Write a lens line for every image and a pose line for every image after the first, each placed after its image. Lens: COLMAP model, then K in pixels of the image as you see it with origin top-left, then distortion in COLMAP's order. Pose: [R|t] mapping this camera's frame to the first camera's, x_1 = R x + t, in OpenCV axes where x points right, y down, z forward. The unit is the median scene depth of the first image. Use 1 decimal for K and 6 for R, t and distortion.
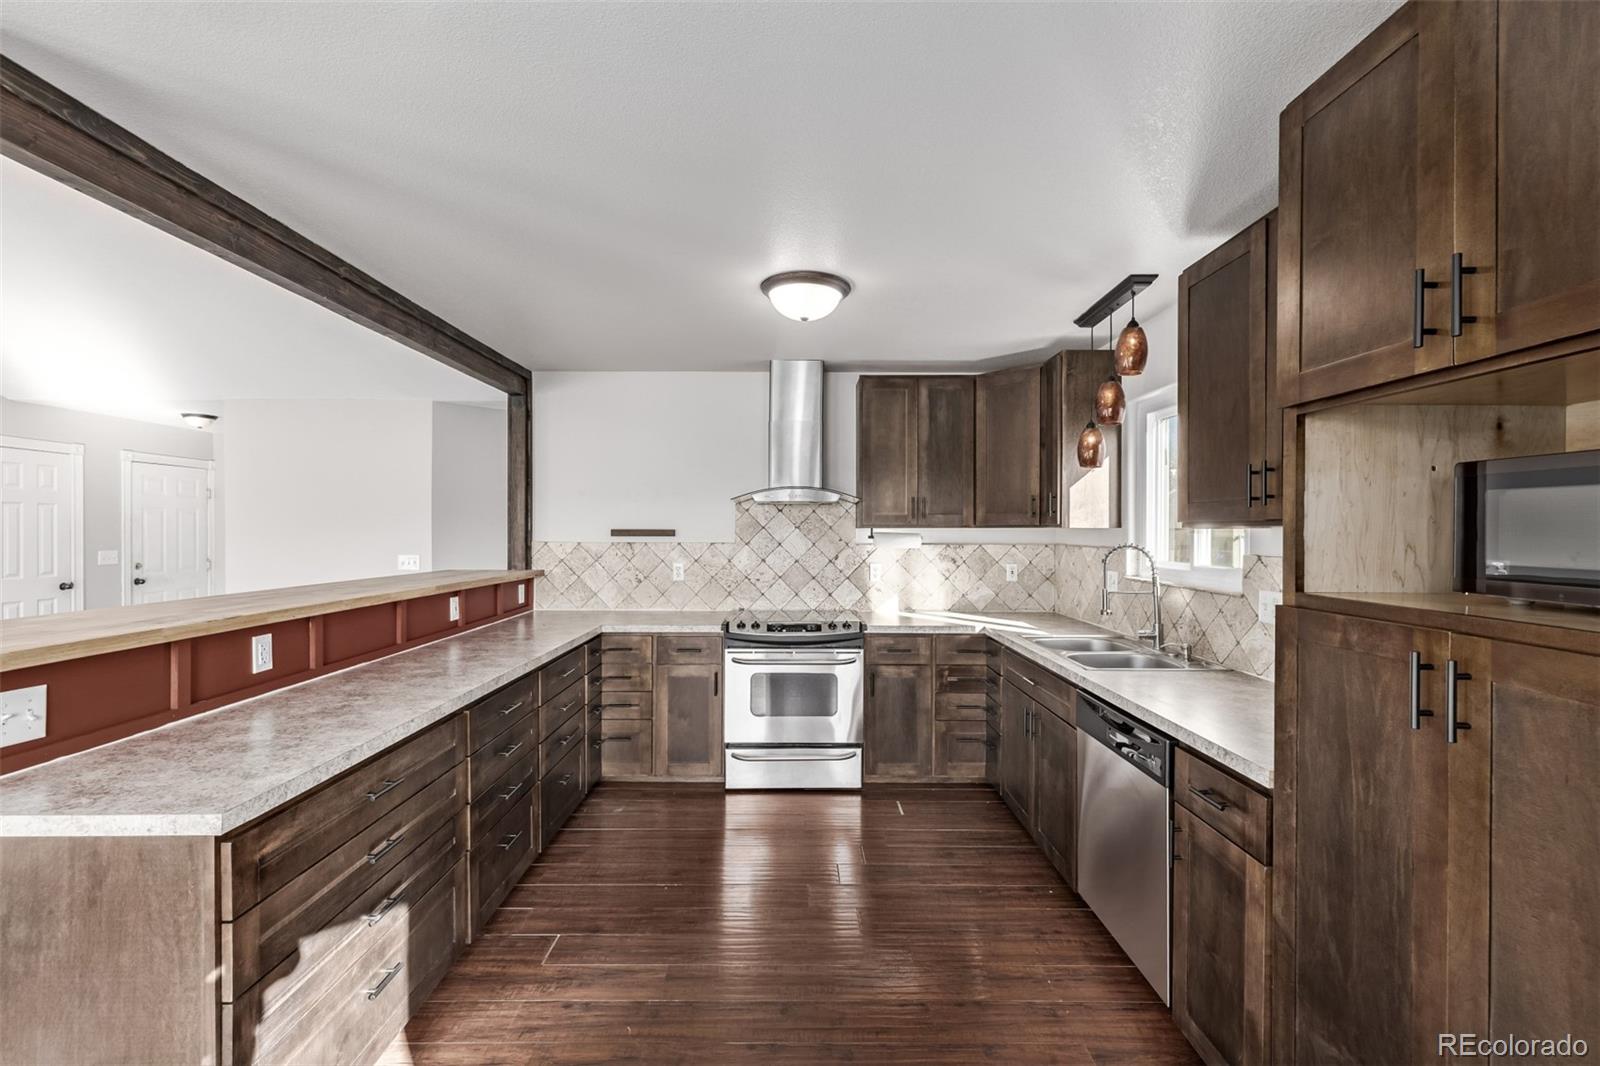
lens RADIAL K [[675.0, 0, 791.7], [0, 675.0, 530.9], [0, 0, 1]] dist [-0.001473, 0.000666]
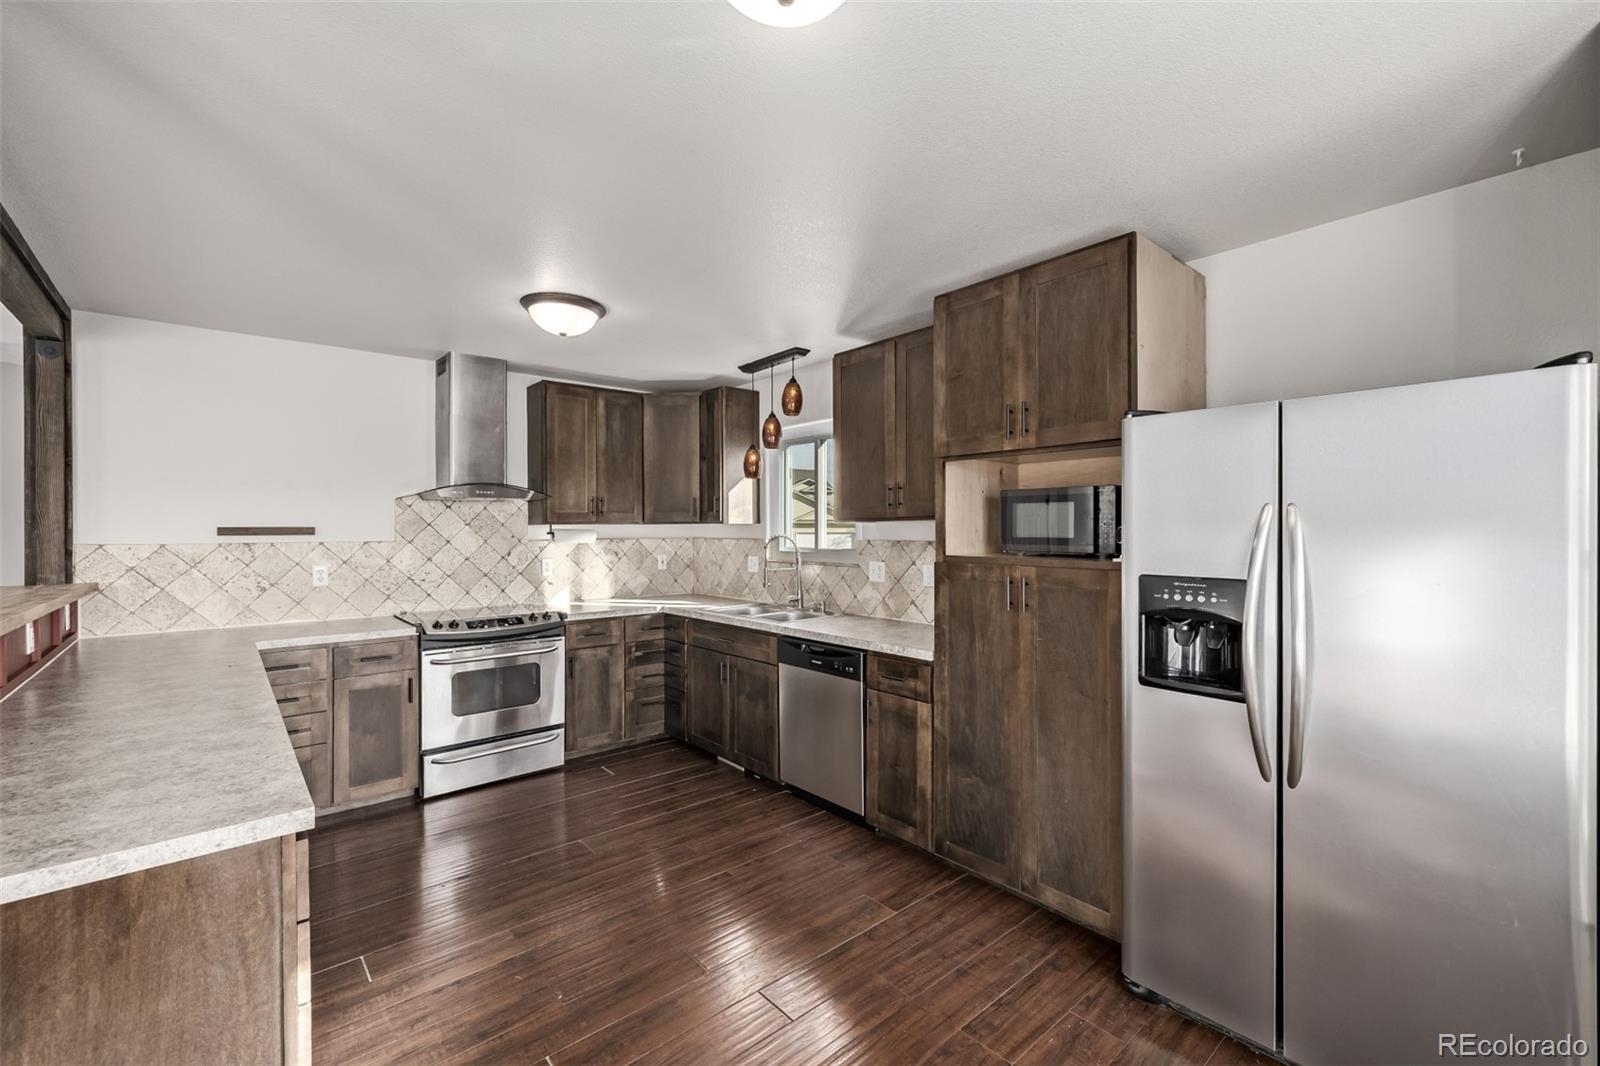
lens RADIAL K [[675.0, 0, 807.5], [0, 675.0, 529.5], [0, 0, 1]] dist [-0.001473, 0.000666]
pose [[0.754912, -0.006529, 0.655794, -0.397051], [0.007595, 0.999970, 0.001212, 0.007291], [-0.655782, 0.004066, 0.754939, -0.094409]]
